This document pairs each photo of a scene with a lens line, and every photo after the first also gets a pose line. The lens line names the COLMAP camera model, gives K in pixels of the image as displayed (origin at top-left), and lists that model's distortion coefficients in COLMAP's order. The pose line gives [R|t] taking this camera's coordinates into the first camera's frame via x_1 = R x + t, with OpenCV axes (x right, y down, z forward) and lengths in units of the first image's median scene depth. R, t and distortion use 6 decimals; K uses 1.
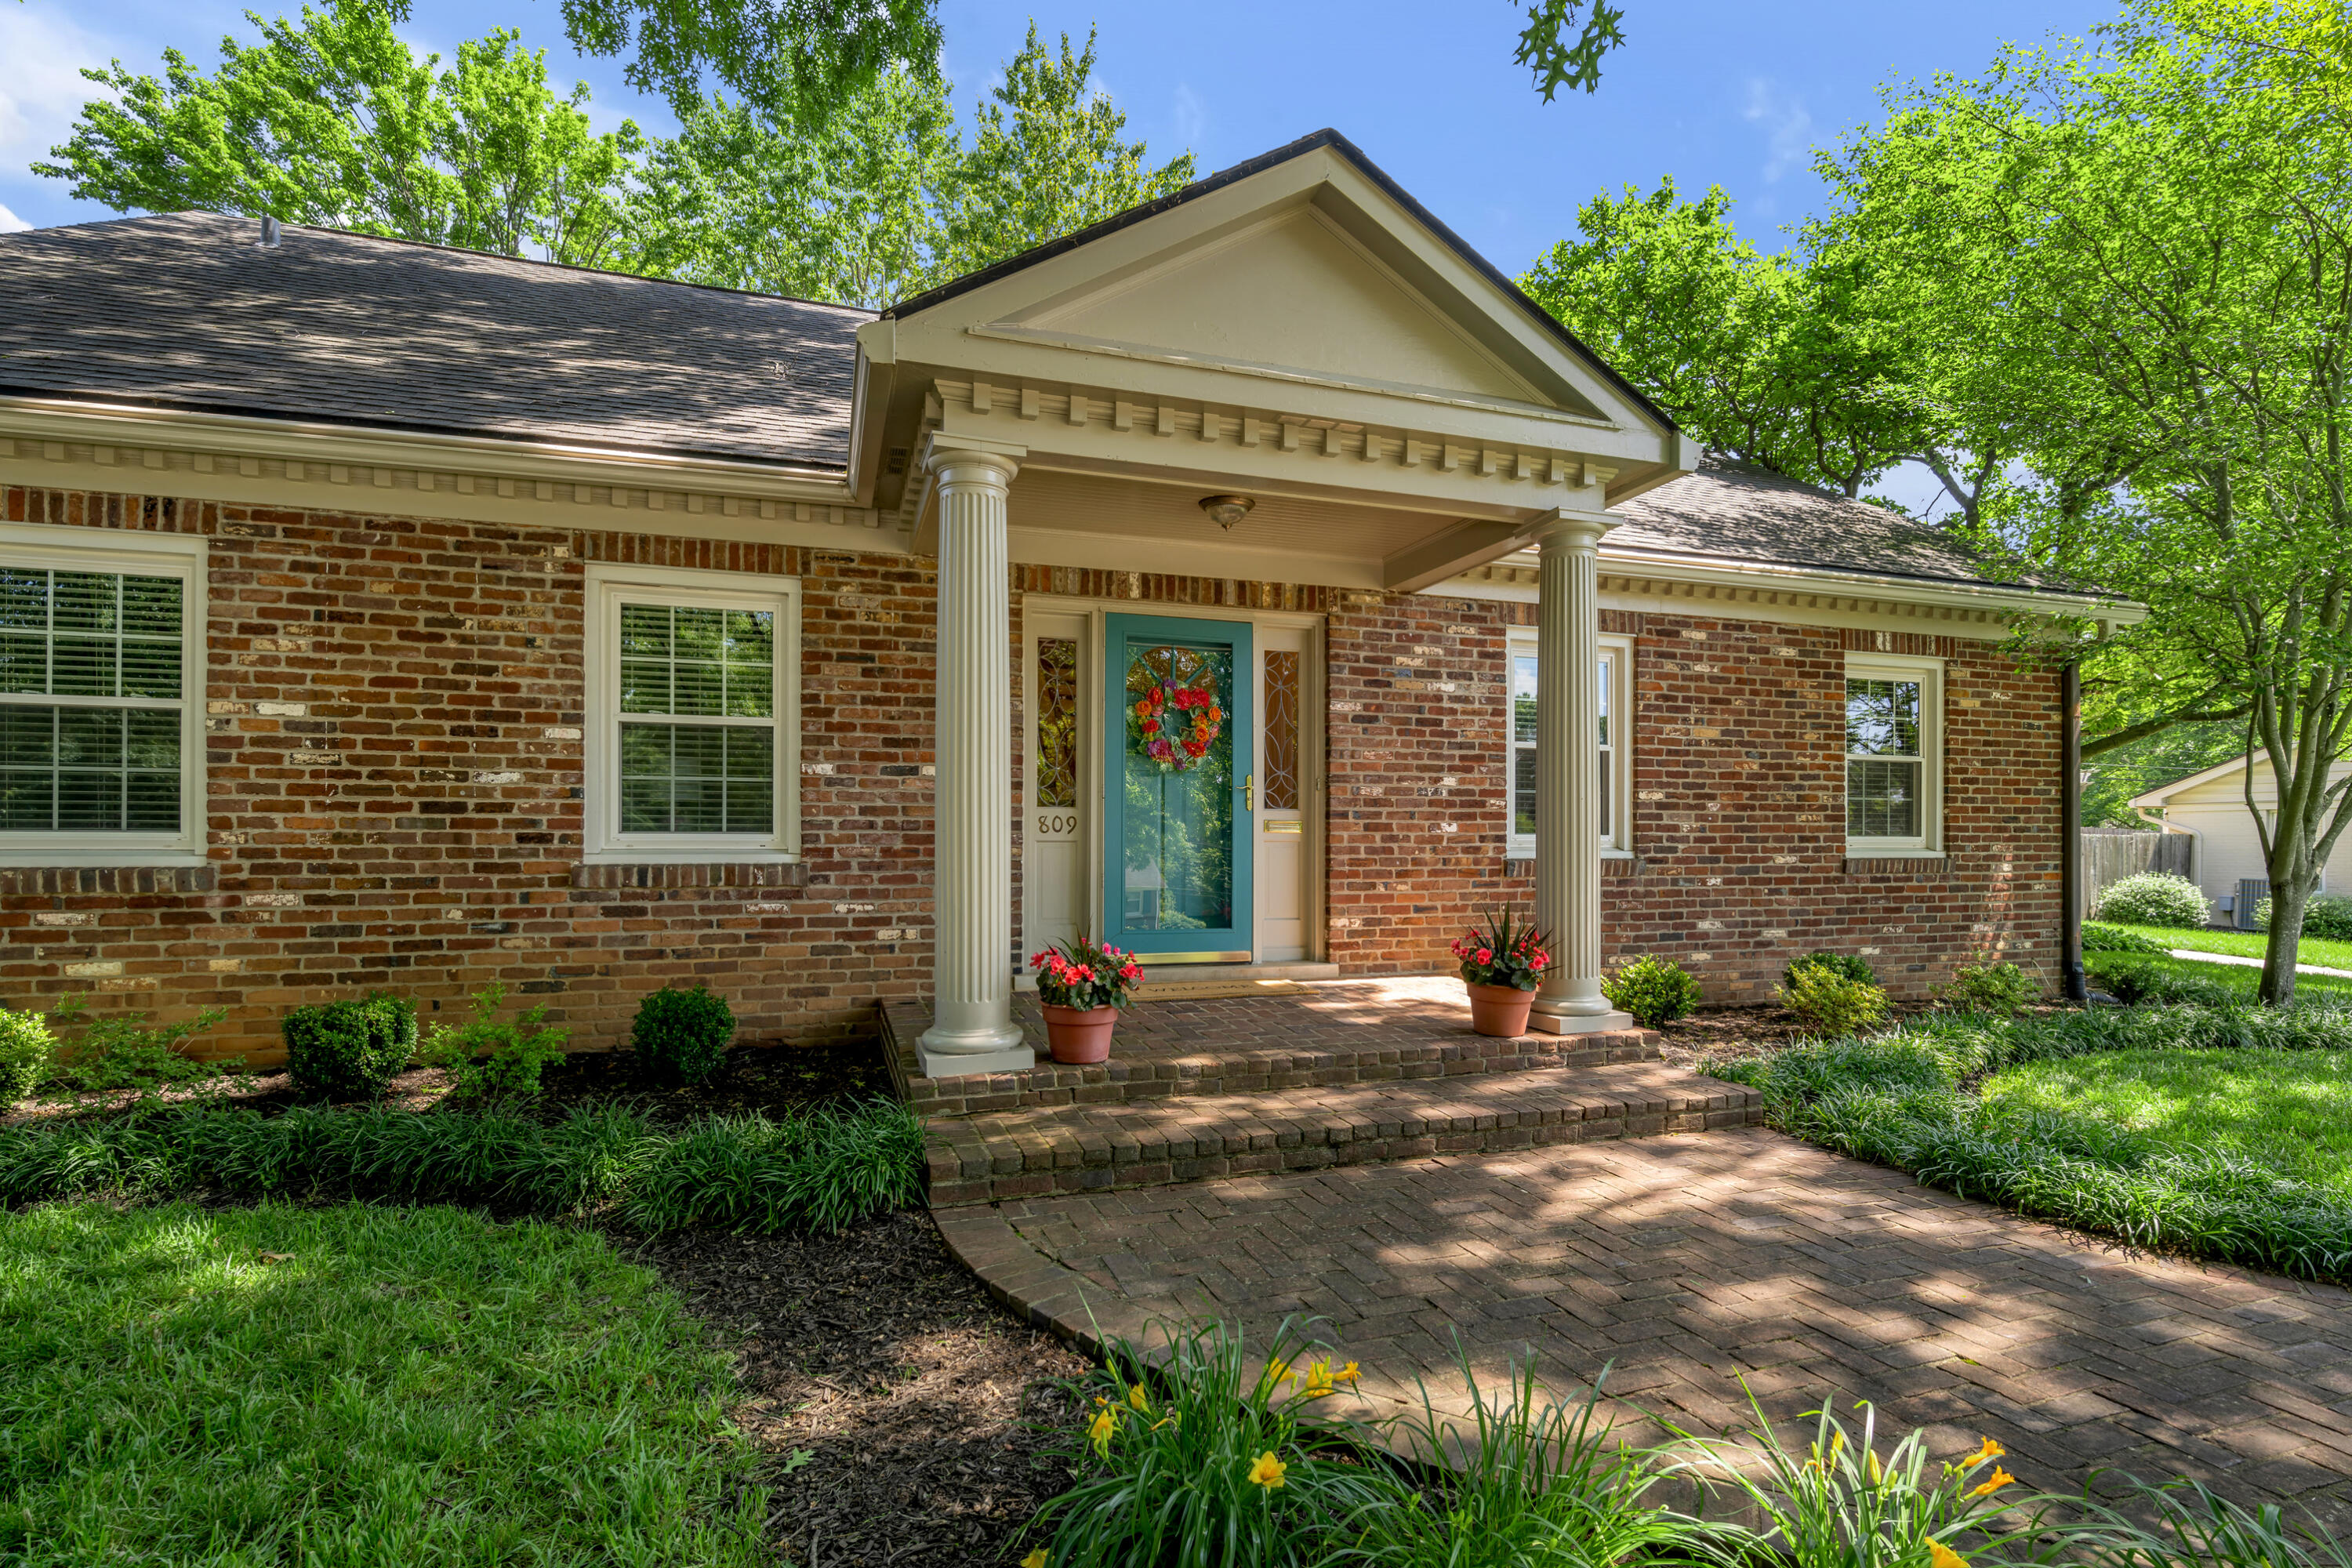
lens RADIAL K [[1166.2, 0, 1181.1], [0, 1166.2, 845.0], [0, 0, 1]] dist [-0.003647, -0.000480]
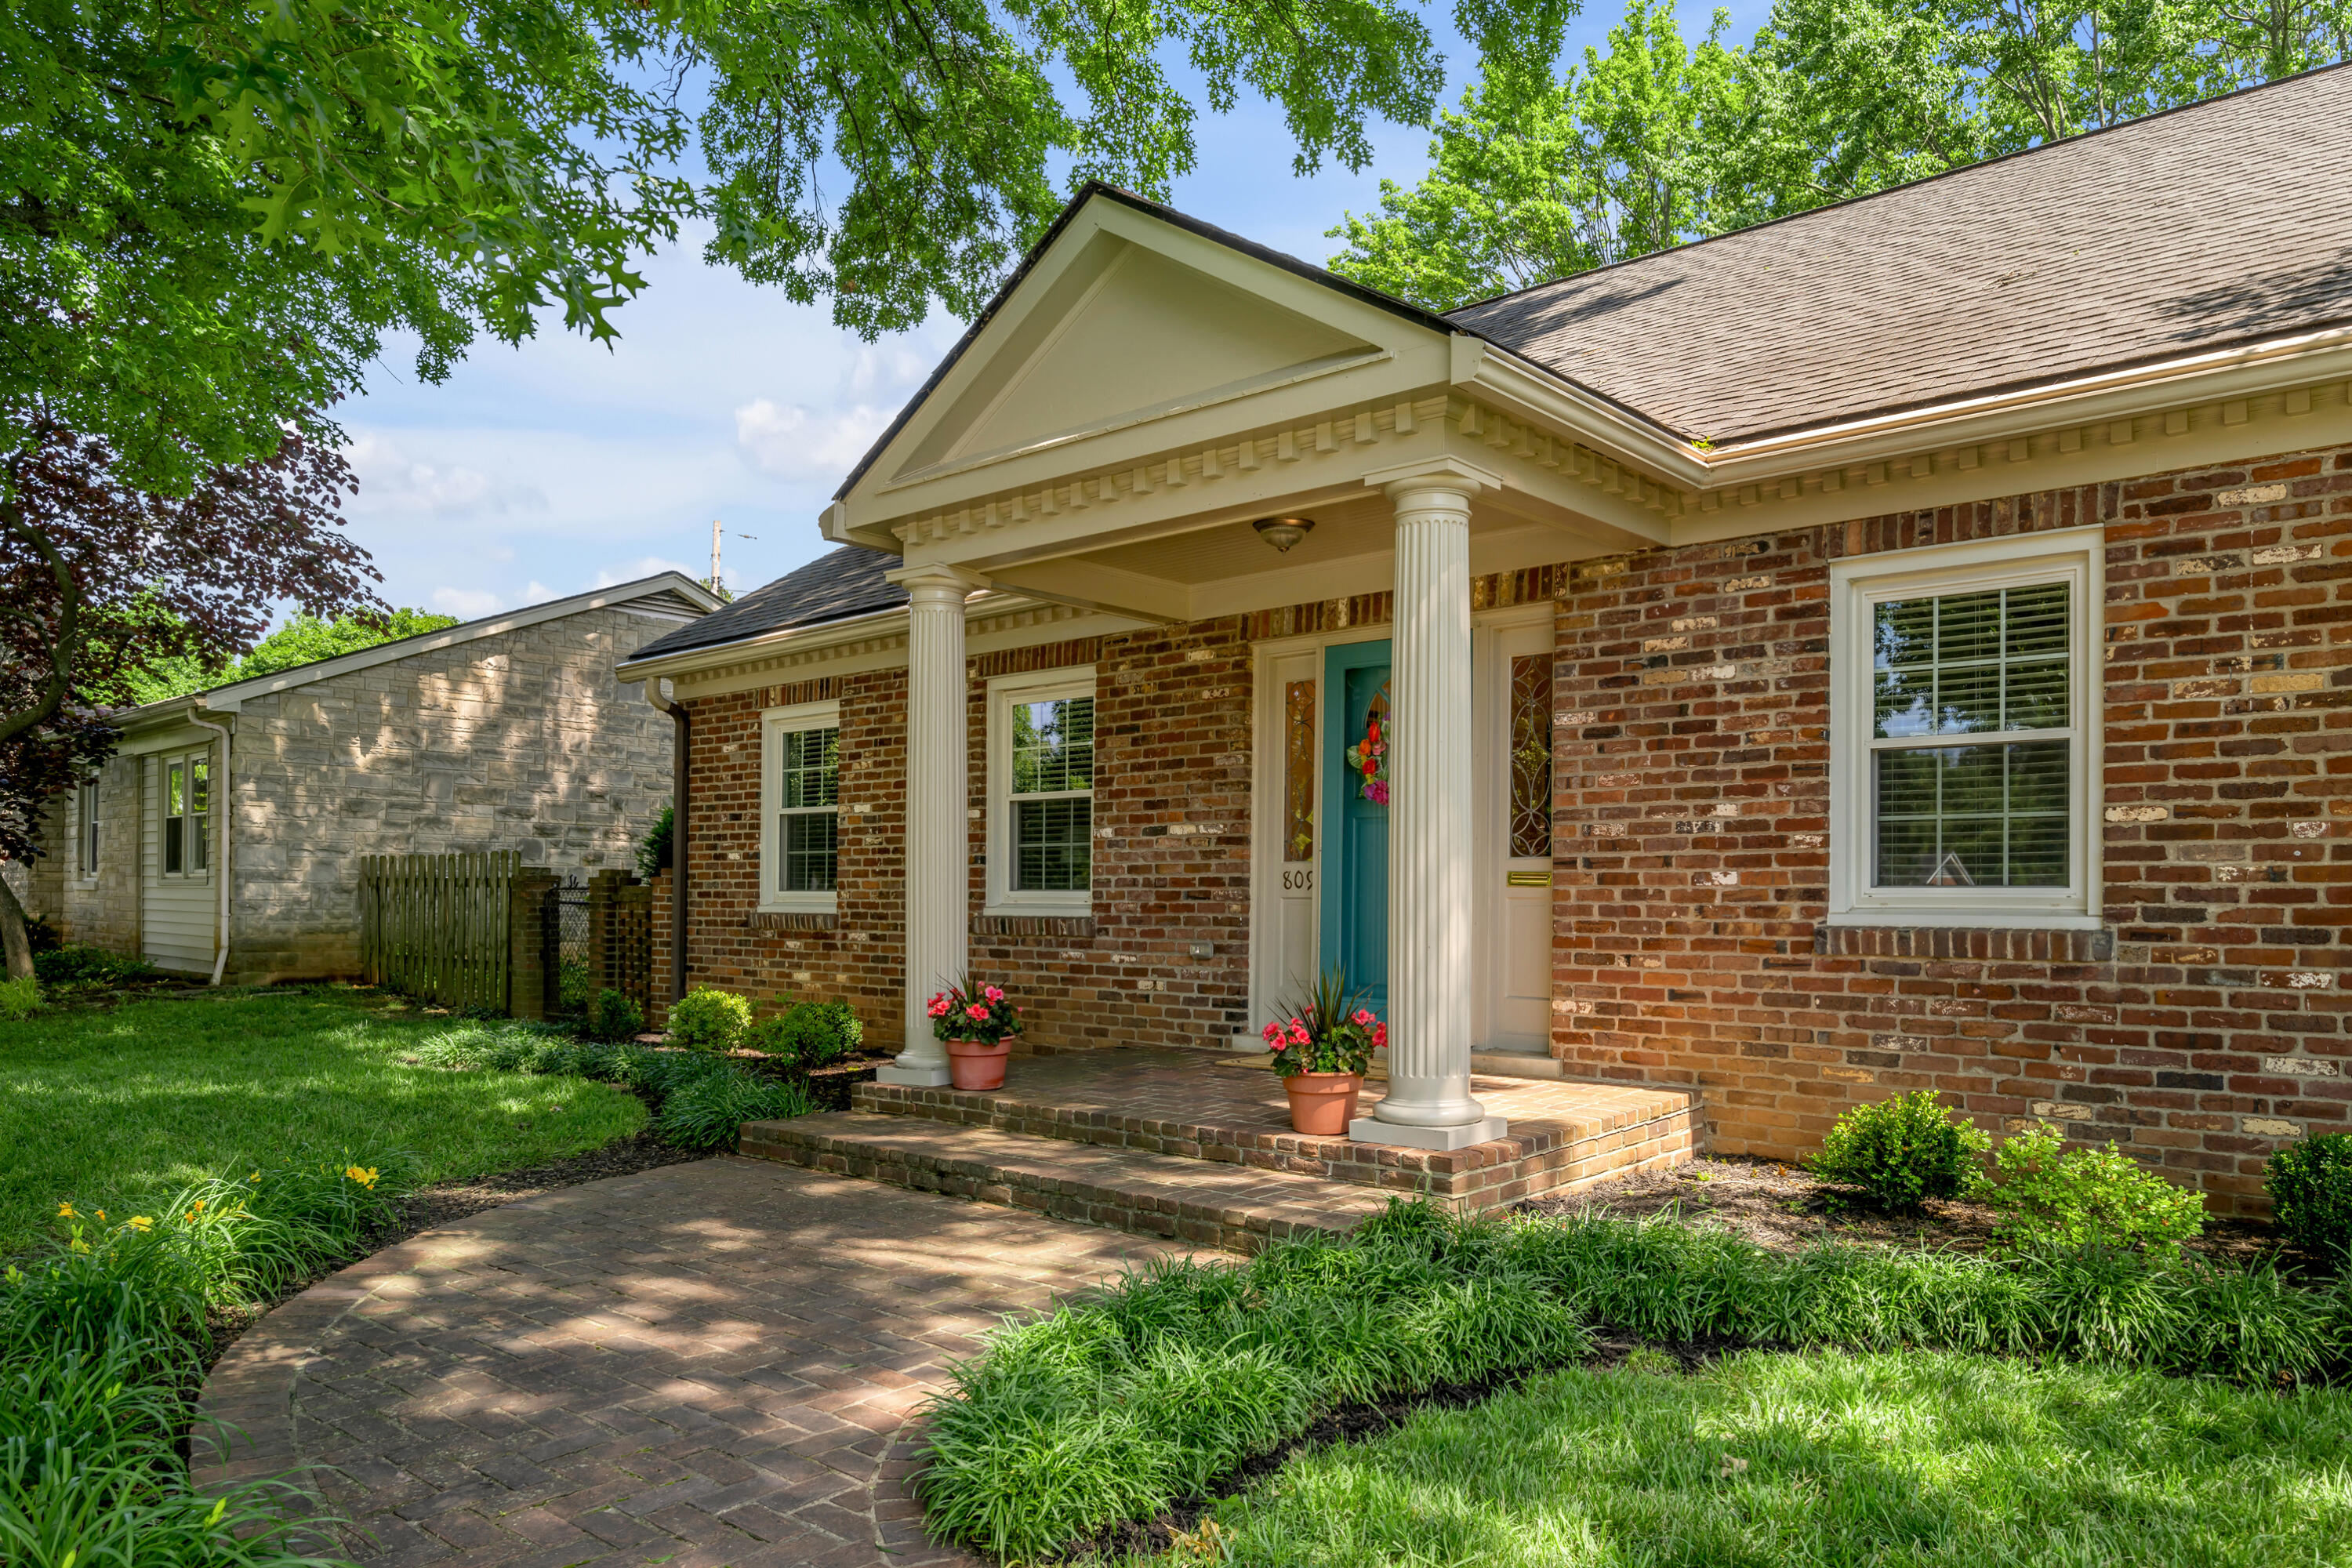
lens RADIAL K [[1589.8, 0, 1185.8], [0, 1589.8, 885.0], [0, 0, 1]] dist [-0.008258, -0.001095]
pose [[0.486692, -0.006118, -0.873552, 0.890049], [-0.003637, 0.999953, -0.009029, -0.001505], [0.873566, 0.007572, 0.486647, 0.276874]]
